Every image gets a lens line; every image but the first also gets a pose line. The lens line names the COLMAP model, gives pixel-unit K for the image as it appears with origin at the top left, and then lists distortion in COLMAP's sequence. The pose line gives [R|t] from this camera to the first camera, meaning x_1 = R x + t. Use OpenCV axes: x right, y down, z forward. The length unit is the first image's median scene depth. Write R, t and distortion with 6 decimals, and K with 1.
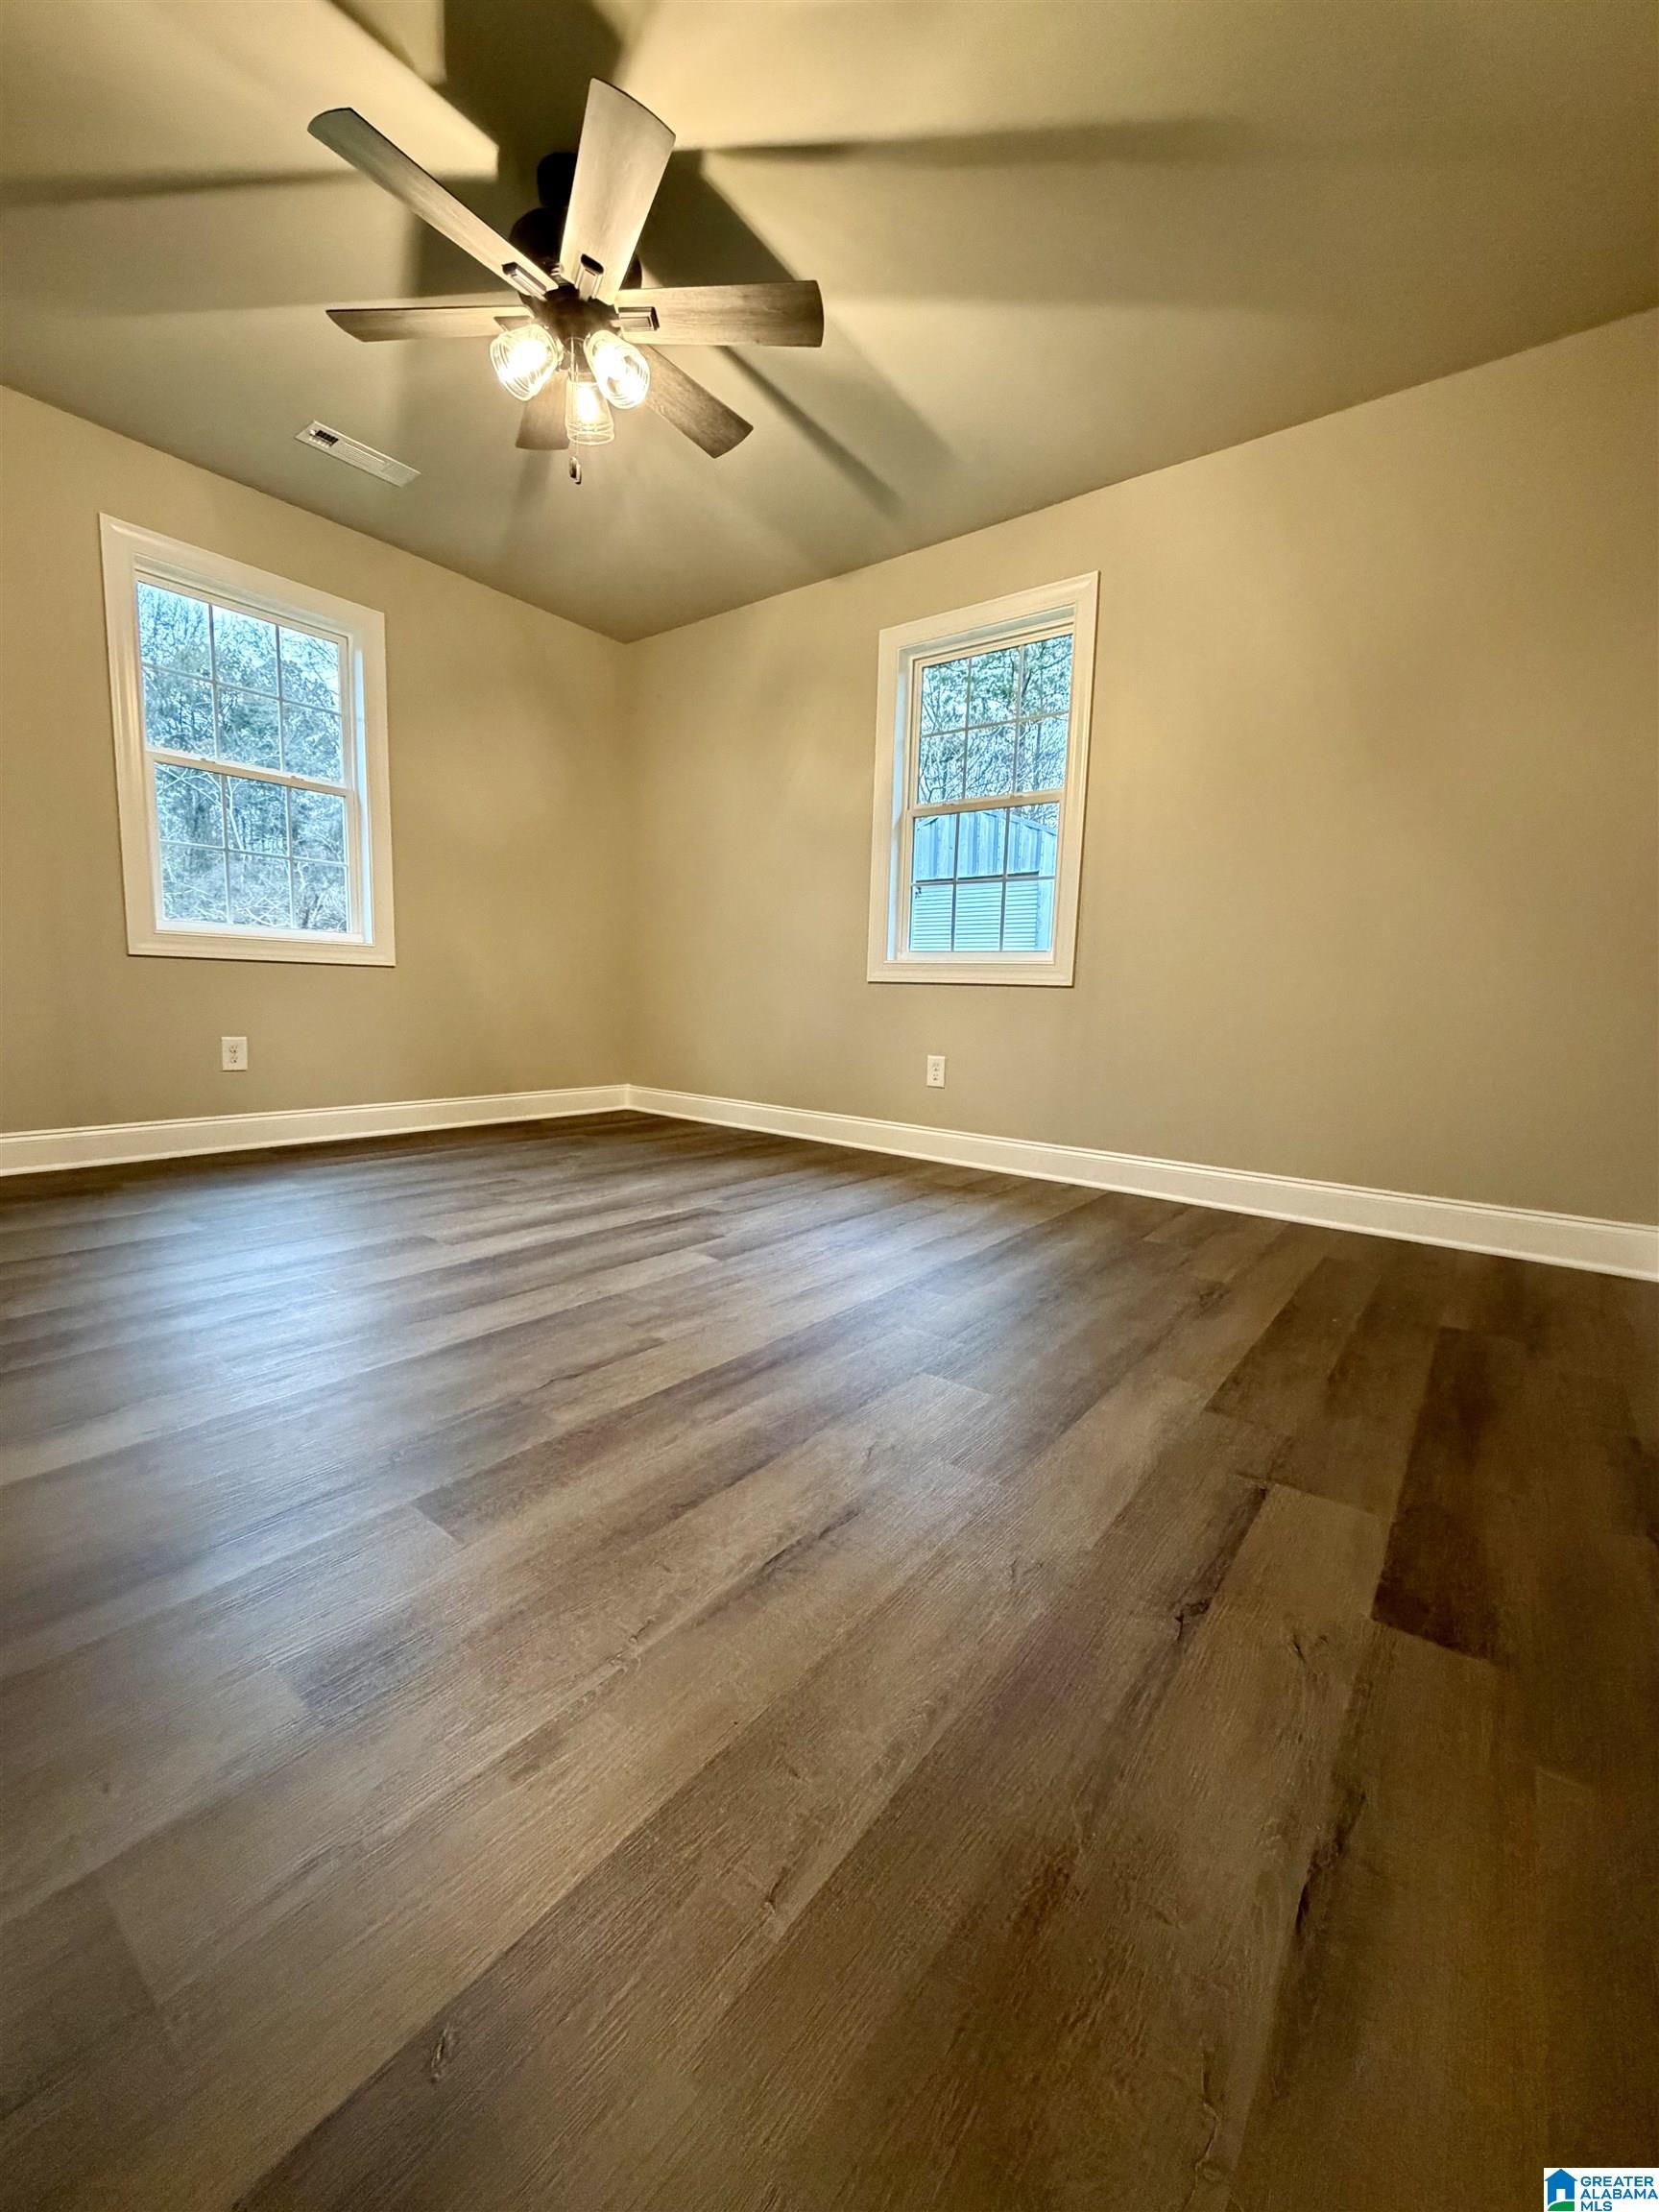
lens RADIAL K [[887.4, 0, 825.9], [0, 887.4, 1118.0], [0, 0, 1]] dist [-0.003410, 0.000590]
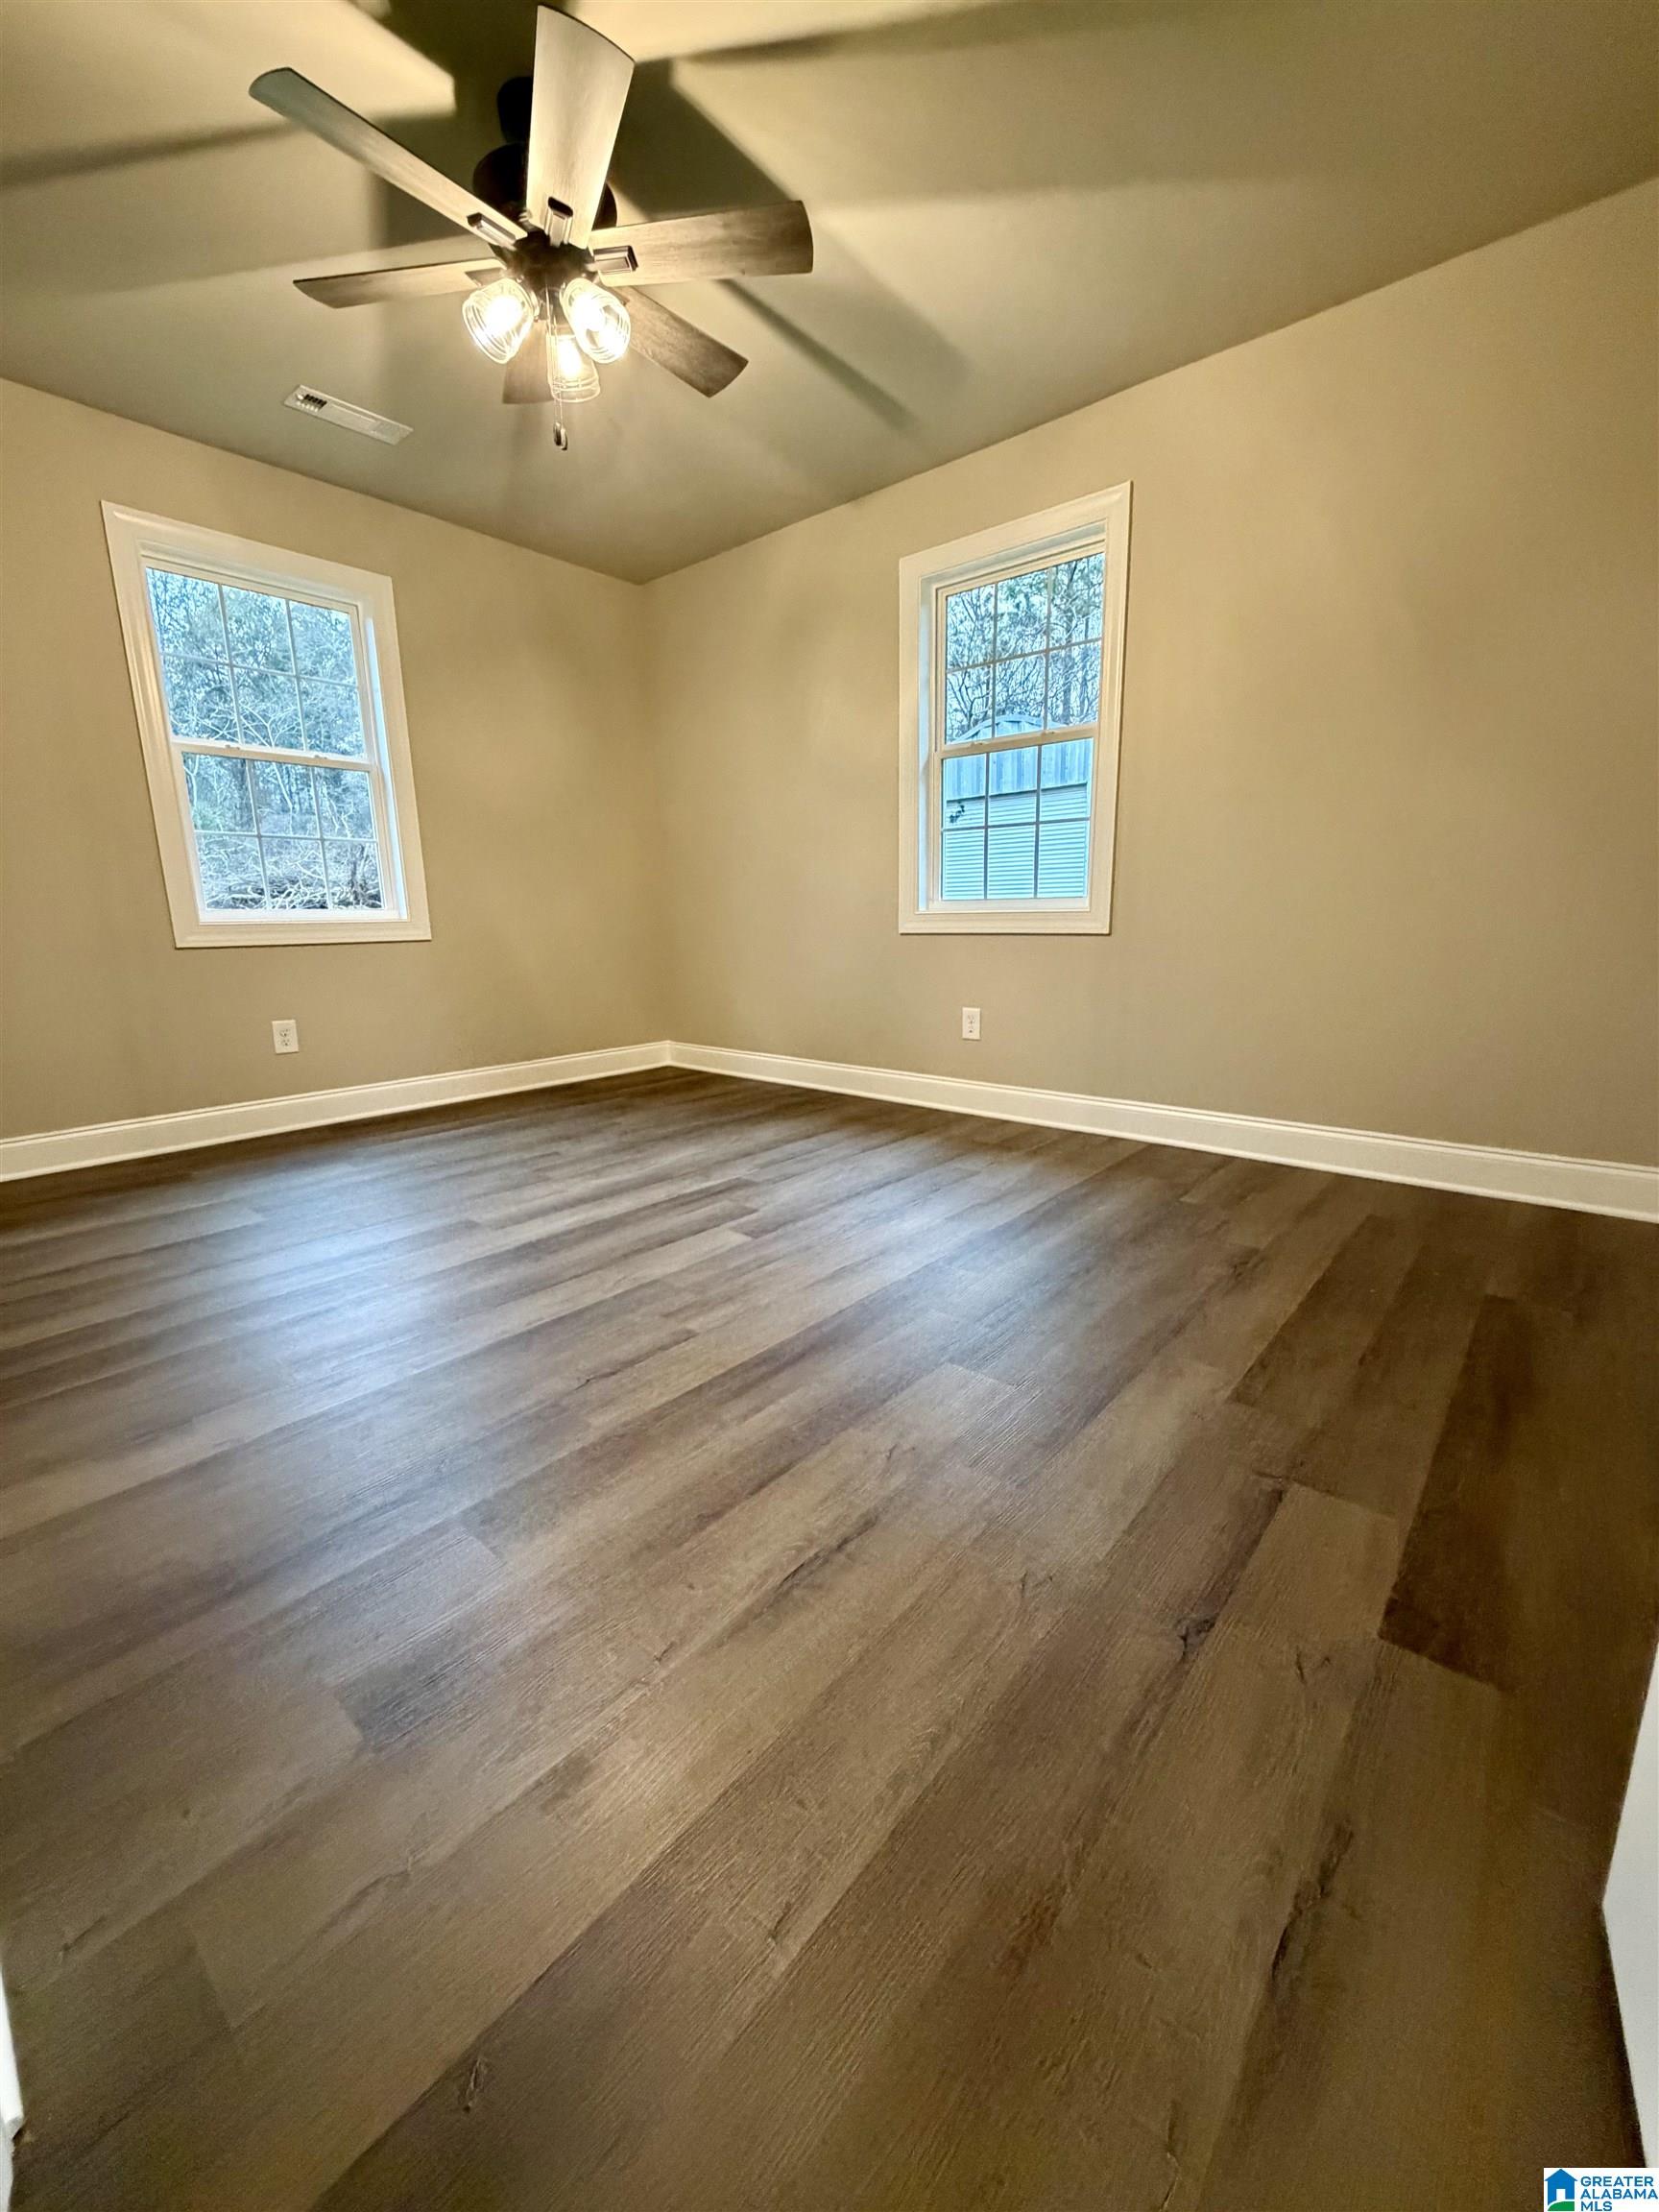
lens RADIAL K [[887.4, 0, 840.9], [0, 887.4, 1089.8], [0, 0, 1]] dist [-0.003410, 0.000590]
pose [[0.997516, -0.036891, -0.060006, 0.053676], [0.041795, 0.995703, 0.082641, -0.101406], [0.056699, -0.084944, 0.994771, 0.007744]]
